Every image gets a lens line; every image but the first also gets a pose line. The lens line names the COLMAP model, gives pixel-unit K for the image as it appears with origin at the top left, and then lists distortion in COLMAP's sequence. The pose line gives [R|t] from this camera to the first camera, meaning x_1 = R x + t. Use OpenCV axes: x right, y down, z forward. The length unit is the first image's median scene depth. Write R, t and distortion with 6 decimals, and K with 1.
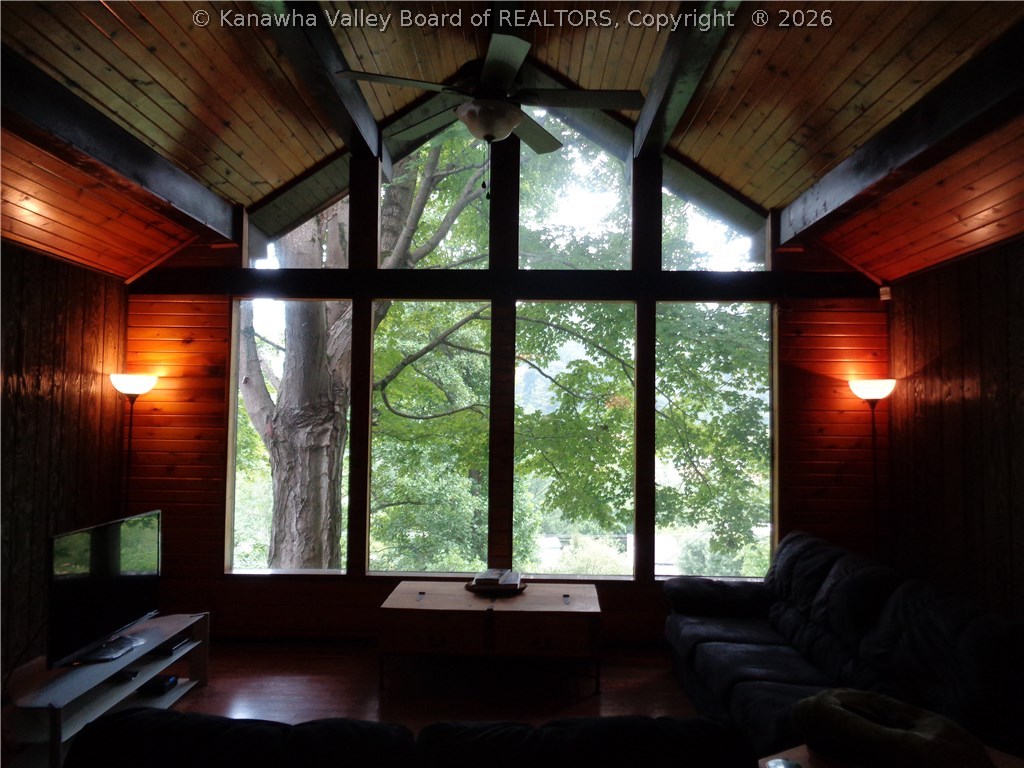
lens RADIAL K [[765.8, 0, 512.0], [0, 765.8, 384.0], [0, 0, 1]] dist [-0.005668, 0.000781]
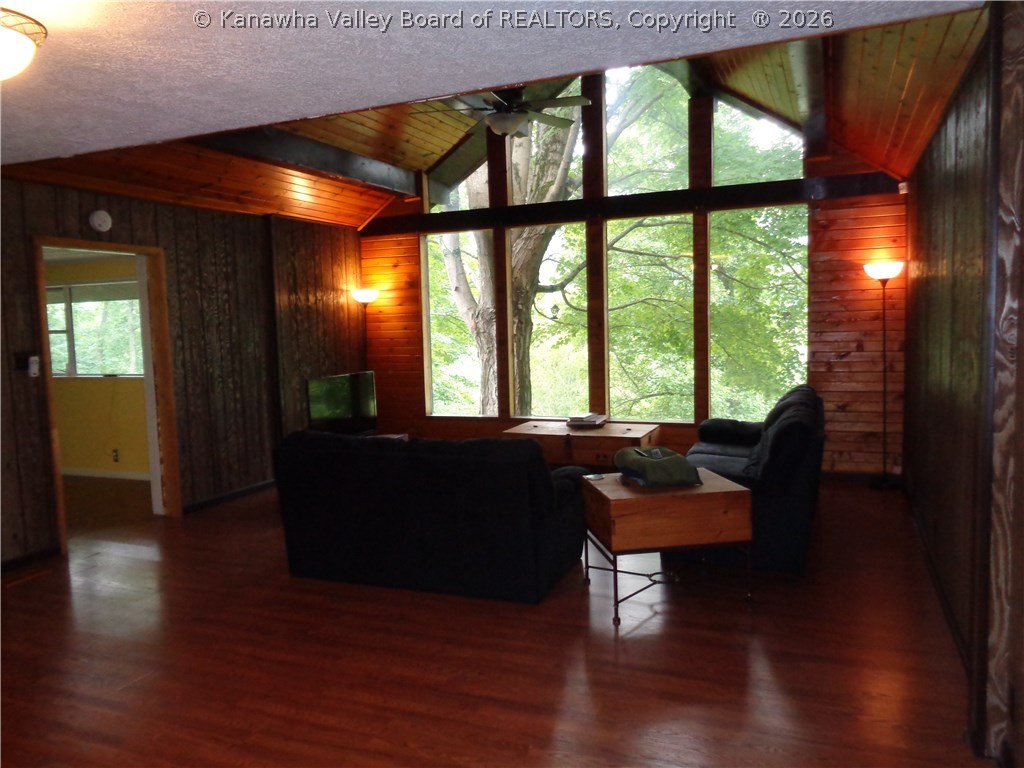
lens RADIAL K [[765.8, 0, 512.0], [0, 765.8, 384.0], [0, 0, 1]] dist [-0.005668, 0.000781]
pose [[0.926684, -0.005437, -0.375802, 0.366272], [0.054751, 0.991182, 0.120669, 0.006110], [0.371832, -0.132397, 0.918810, -0.349193]]
